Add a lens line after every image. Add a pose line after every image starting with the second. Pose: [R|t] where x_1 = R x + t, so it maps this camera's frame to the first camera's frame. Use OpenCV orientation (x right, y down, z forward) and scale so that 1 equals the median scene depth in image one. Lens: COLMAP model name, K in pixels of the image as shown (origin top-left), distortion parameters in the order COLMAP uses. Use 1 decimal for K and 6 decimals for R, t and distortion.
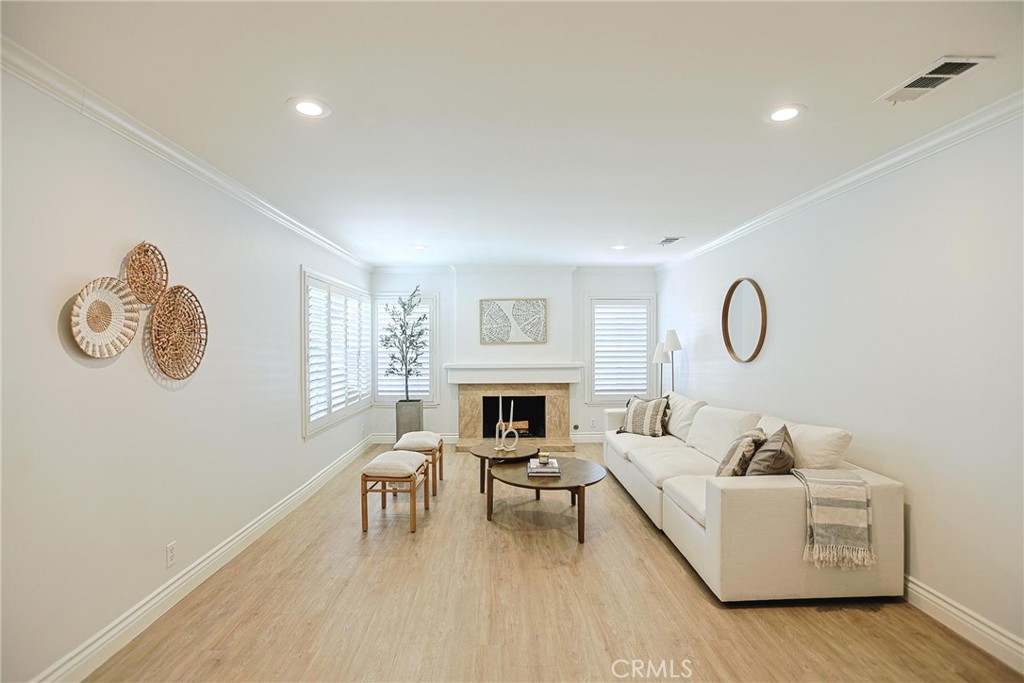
lens RADIAL K [[496.3, 0, 509.3], [0, 496.3, 340.3], [0, 0, 1]] dist [-0.034510, 0.004190]
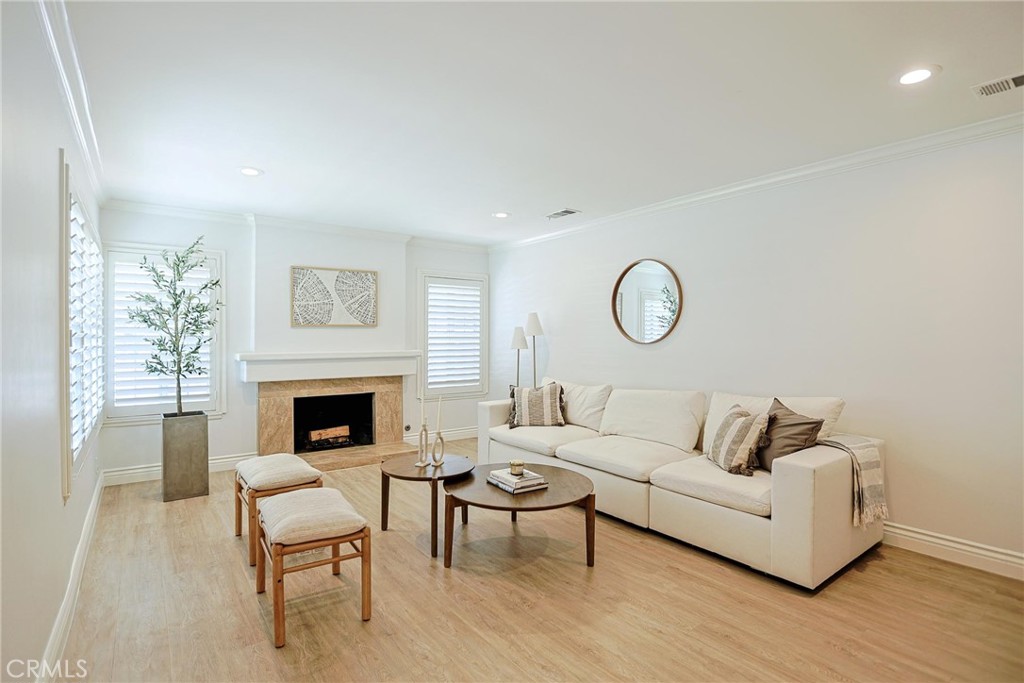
lens RADIAL K [[496.3, 0, 511.8], [0, 496.3, 341.1], [0, 0, 1]] dist [-0.034510, 0.004190]
pose [[0.815915, -0.001024, 0.578171, -0.214720], [-0.004178, 0.999962, 0.007667, 0.021963], [-0.578157, -0.008672, 0.815880, 0.220815]]
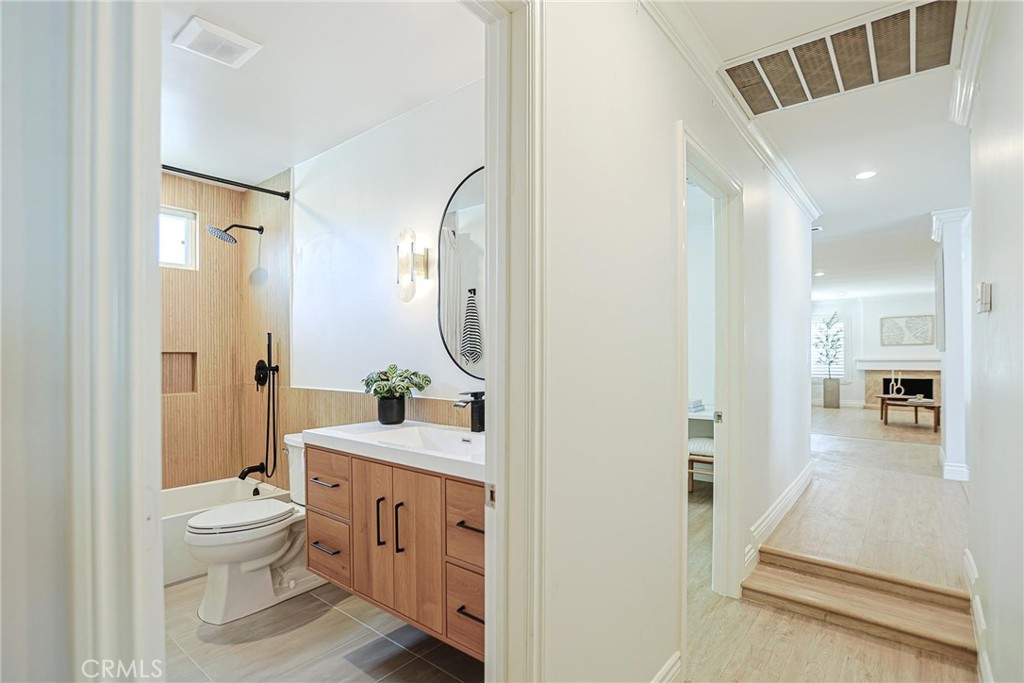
lens RADIAL K [[496.3, 0, 503.9], [0, 496.3, 352.7], [0, 0, 1]] dist [-0.034510, 0.004190]
pose [[0.749462, -0.007693, -0.662002, 0.070501], [0.011541, 0.999932, 0.001446, 0.013936], [0.661947, -0.008724, 0.749500, -1.002163]]
